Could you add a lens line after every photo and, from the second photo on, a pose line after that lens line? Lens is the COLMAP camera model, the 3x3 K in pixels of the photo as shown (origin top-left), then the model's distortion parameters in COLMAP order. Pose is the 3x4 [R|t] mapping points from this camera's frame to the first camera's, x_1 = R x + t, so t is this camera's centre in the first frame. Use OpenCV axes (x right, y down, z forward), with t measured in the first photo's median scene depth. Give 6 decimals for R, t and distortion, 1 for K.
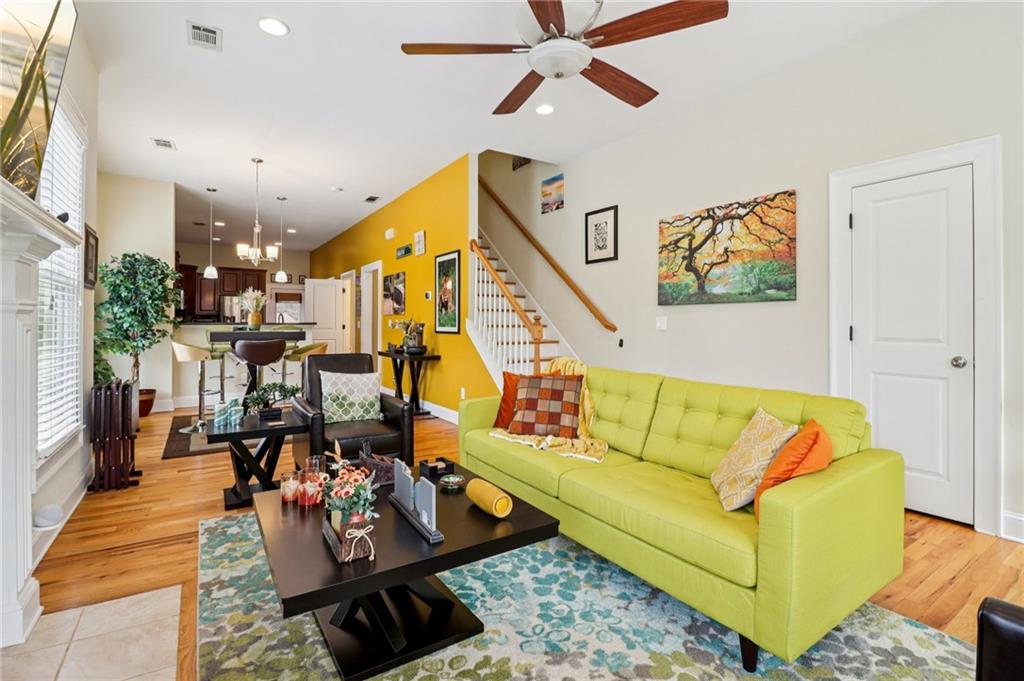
lens RADIAL K [[475.5, 0, 514.6], [0, 475.5, 325.6], [0, 0, 1]] dist [0.002072, -0.010392]
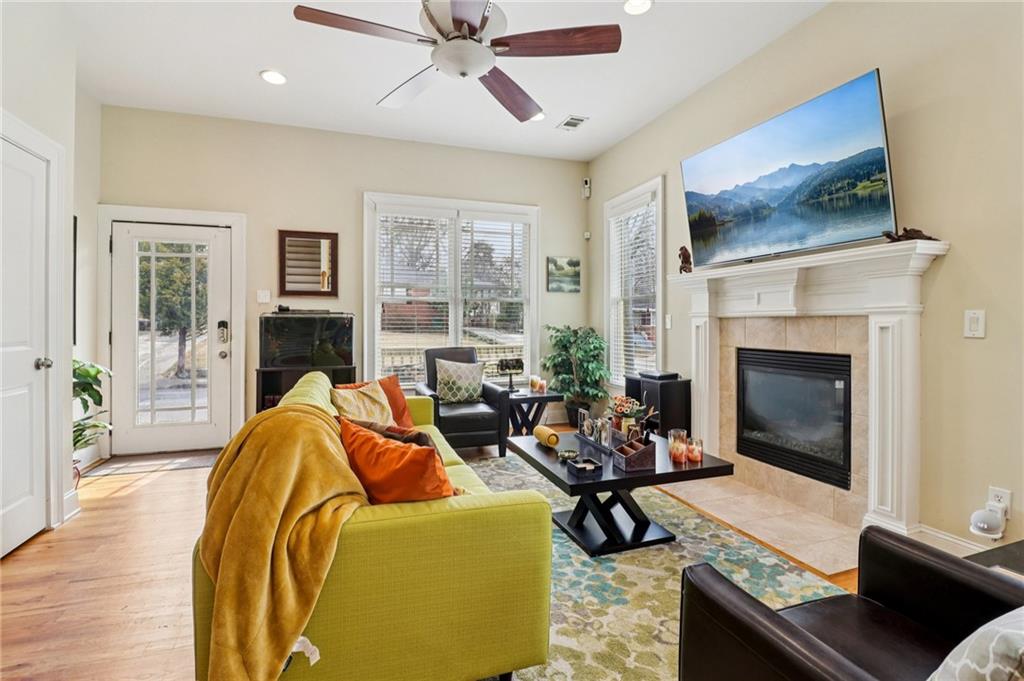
lens RADIAL K [[475.5, 0, 514.6], [0, 475.5, 325.6], [0, 0, 1]] dist [0.002072, -0.010392]
pose [[-0.965793, 0.000385, 0.259313, -0.314077], [0.001071, 0.999996, 0.002505, -0.002831], [-0.259311, 0.002697, -0.965790, 2.208132]]
